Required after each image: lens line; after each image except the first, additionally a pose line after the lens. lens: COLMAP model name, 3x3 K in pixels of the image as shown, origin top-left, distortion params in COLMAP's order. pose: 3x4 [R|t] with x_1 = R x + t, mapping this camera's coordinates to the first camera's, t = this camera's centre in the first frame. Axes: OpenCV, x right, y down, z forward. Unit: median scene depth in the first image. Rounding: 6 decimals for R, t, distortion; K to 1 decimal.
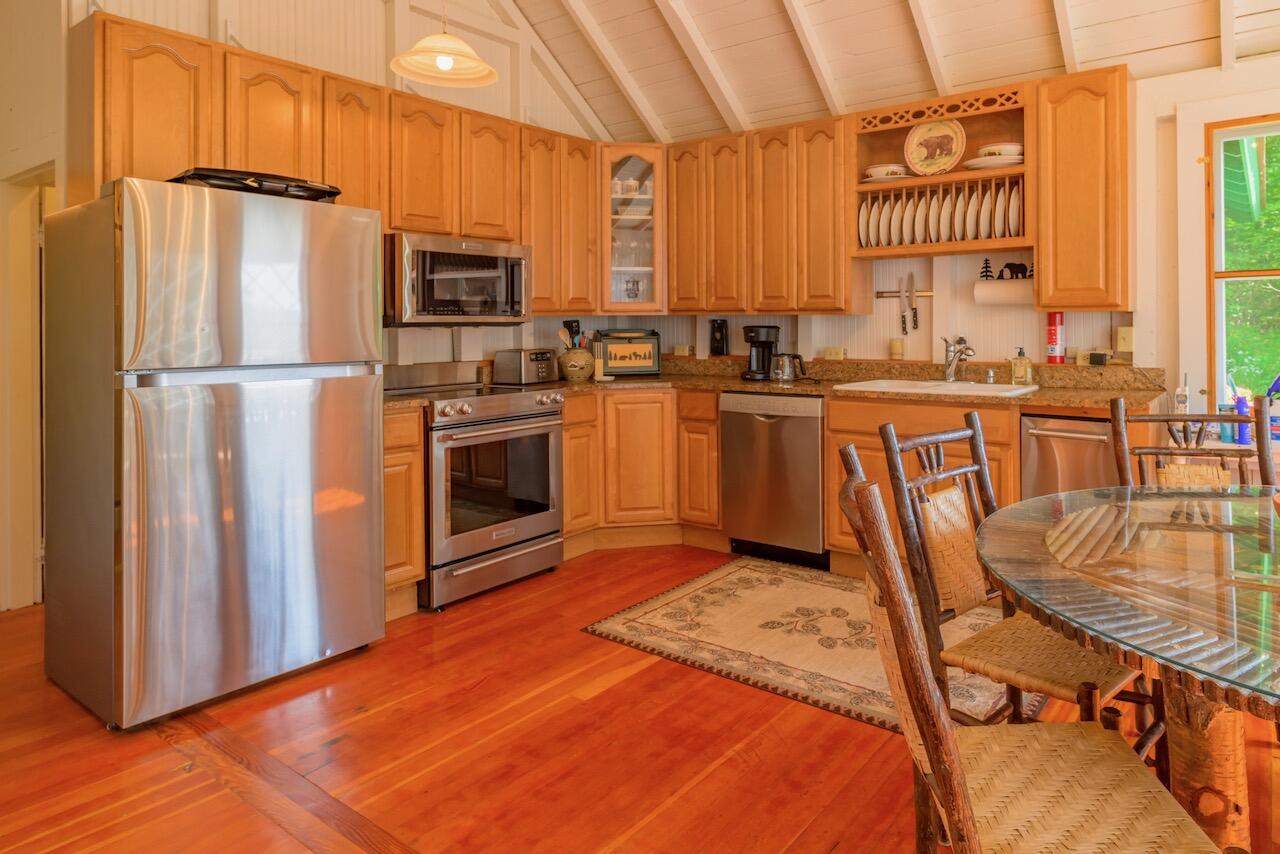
lens RADIAL K [[771.6, 0, 717.7], [0, 771.6, 318.6], [0, 0, 1]] dist [-0.004941, -0.001853]
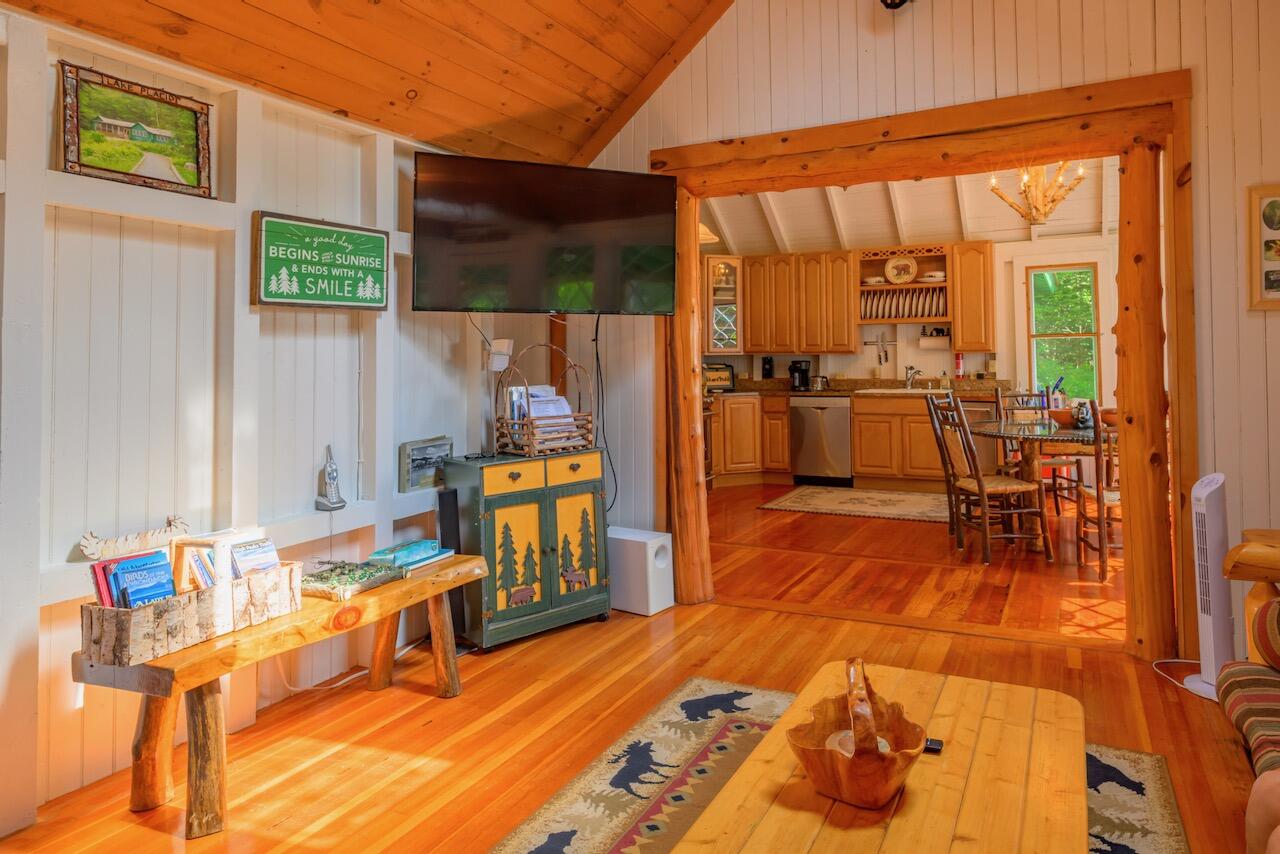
lens RADIAL K [[771.6, 0, 717.7], [0, 771.6, 318.6], [0, 0, 1]] dist [-0.004941, -0.001853]
pose [[0.982206, 0.006073, 0.187711, -0.523020], [0.002632, 0.998934, -0.046088, -0.006873], [-0.187791, 0.045762, 0.981142, -0.804445]]
